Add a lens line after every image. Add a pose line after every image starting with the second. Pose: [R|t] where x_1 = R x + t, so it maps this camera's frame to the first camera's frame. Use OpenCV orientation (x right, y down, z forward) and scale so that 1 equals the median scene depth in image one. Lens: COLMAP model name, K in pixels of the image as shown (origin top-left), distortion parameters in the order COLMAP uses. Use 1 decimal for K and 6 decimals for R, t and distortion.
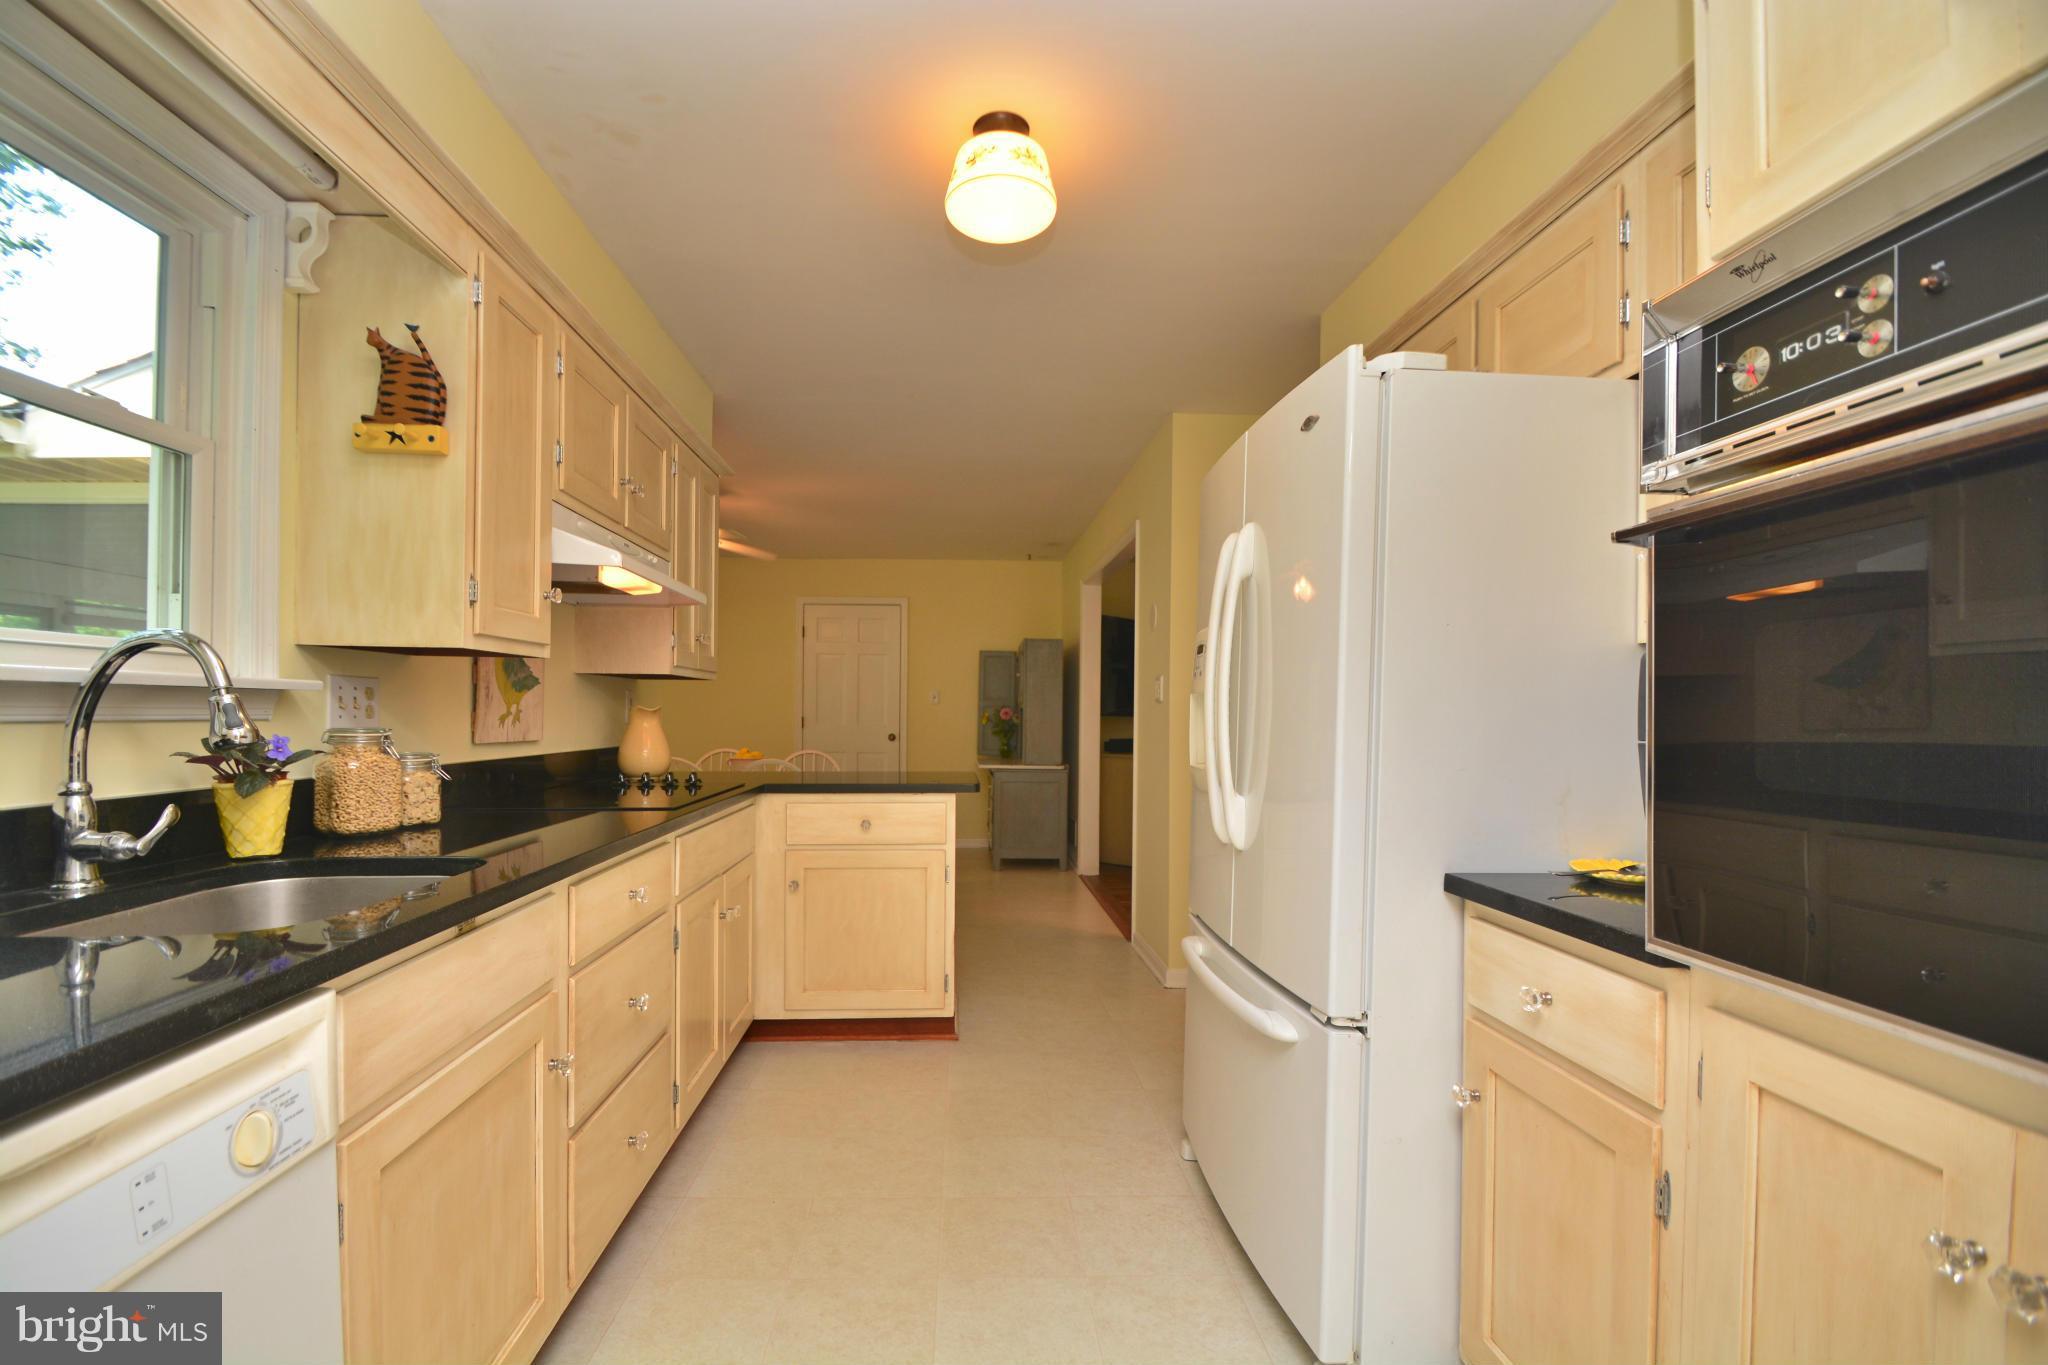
lens RADIAL K [[895.4, 0, 996.0], [0, 895.4, 714.0], [0, 0, 1]] dist [0.016519, -0.017255]
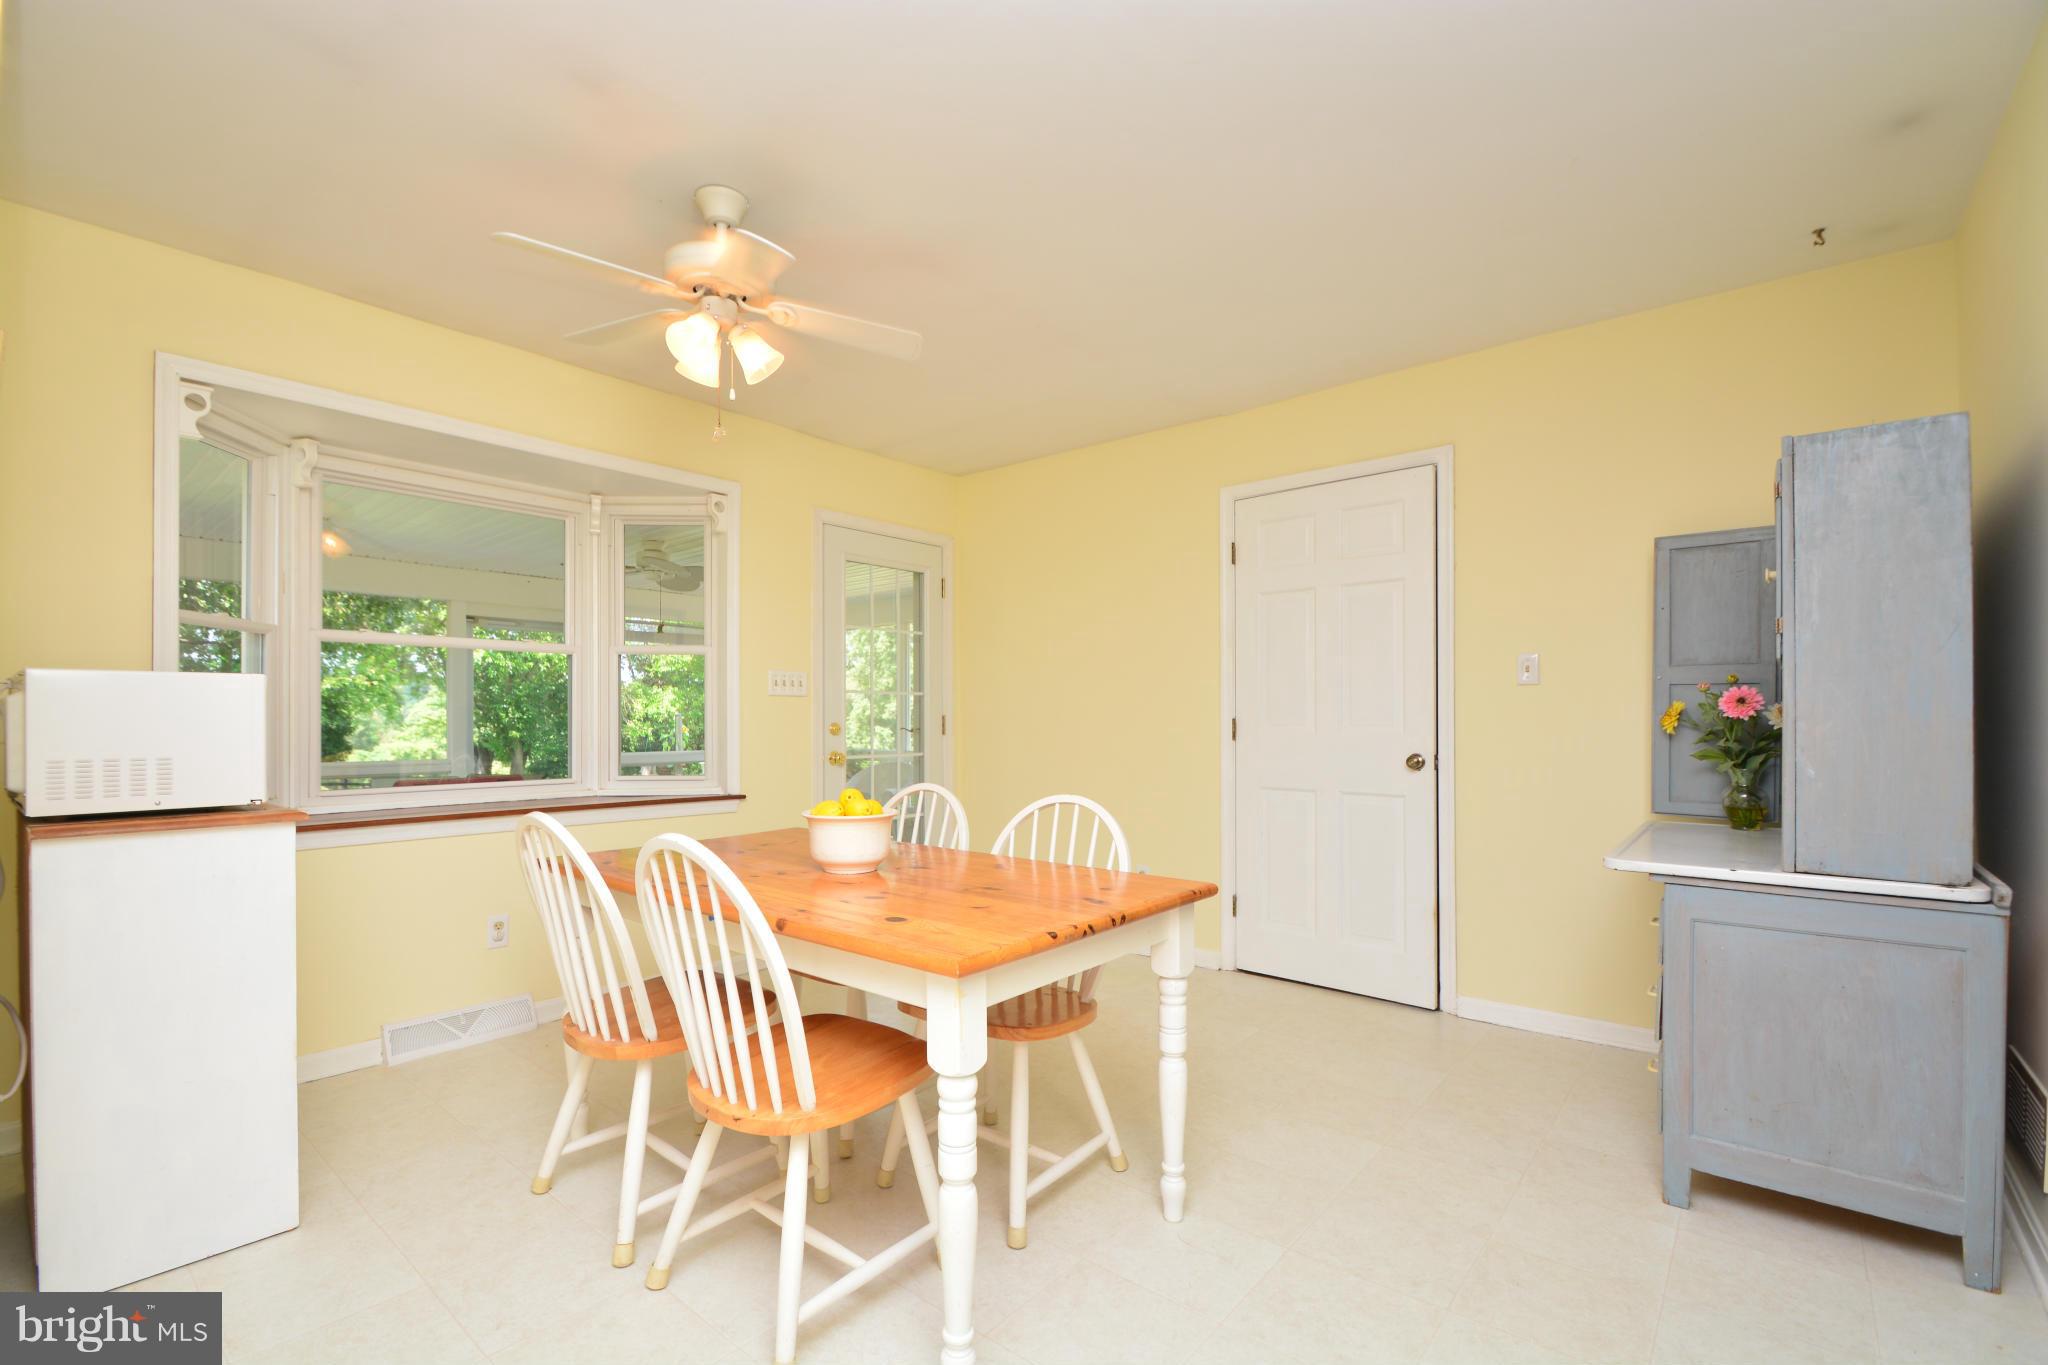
lens RADIAL K [[895.4, 0, 996.0], [0, 895.4, 714.0], [0, 0, 1]] dist [0.016519, -0.017255]
pose [[0.727735, -0.012307, -0.685748, 0.039435], [0.008337, 0.999924, -0.009098, 0.004836], [0.685808, 0.000904, 0.727782, 0.533469]]
